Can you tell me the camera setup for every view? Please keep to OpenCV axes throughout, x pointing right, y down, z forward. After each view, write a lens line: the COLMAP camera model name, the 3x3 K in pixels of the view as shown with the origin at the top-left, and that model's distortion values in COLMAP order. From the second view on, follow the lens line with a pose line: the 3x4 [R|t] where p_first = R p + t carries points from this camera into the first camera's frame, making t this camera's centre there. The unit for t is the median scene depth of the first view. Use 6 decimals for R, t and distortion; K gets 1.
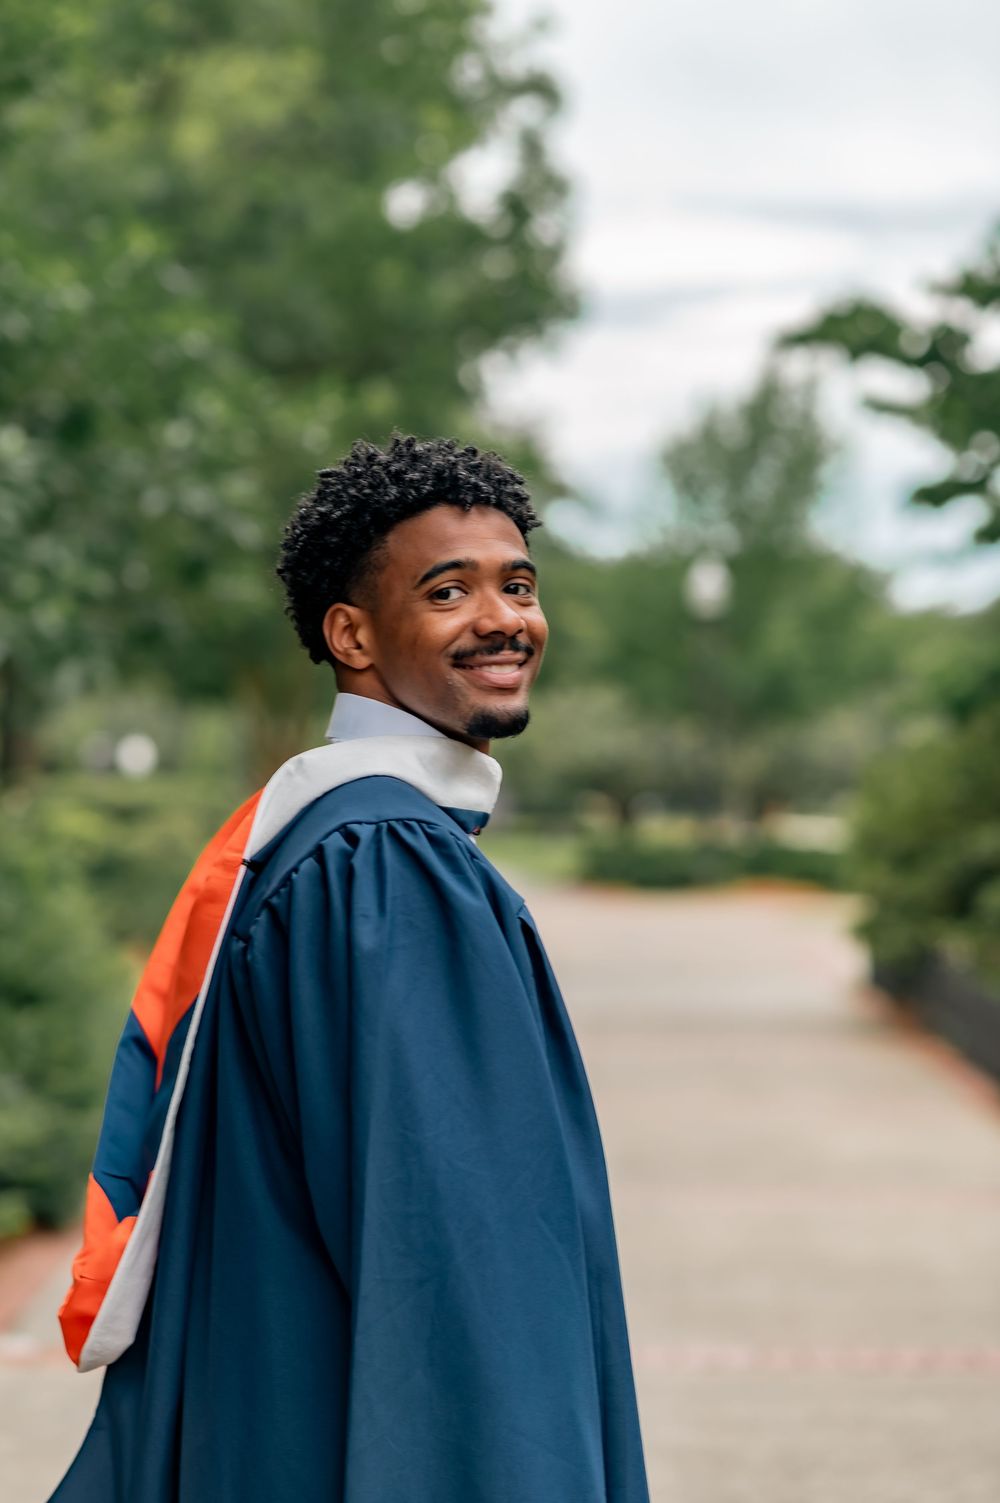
lens RADIAL K [[3656.4, 0, 500.0], [0, 3656.4, 751.5], [0, 0, 1]] dist [0.028861, -0.269990]
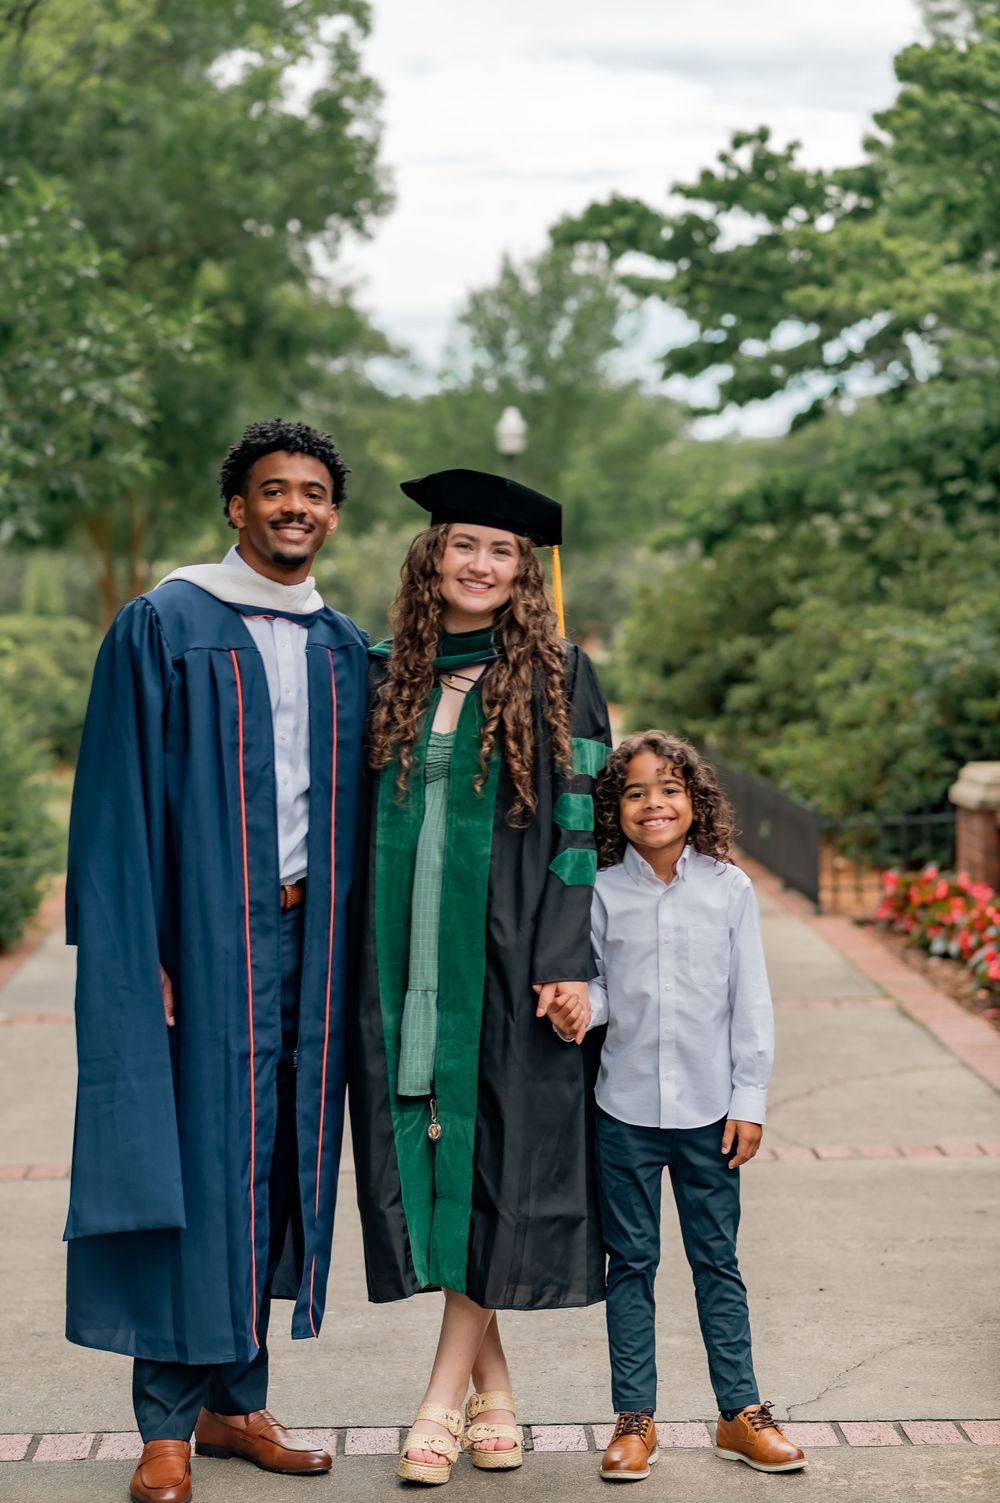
lens RADIAL K [[3656.4, 0, 500.0], [0, 3656.4, 751.5], [0, 0, 1]] dist [0.028861, -0.269990]
pose [[0.998669, -0.018207, 0.048254, -0.002212], [0.015908, 0.998739, 0.047615, -0.000227], [-0.049060, -0.046784, 0.997700, -0.197390]]
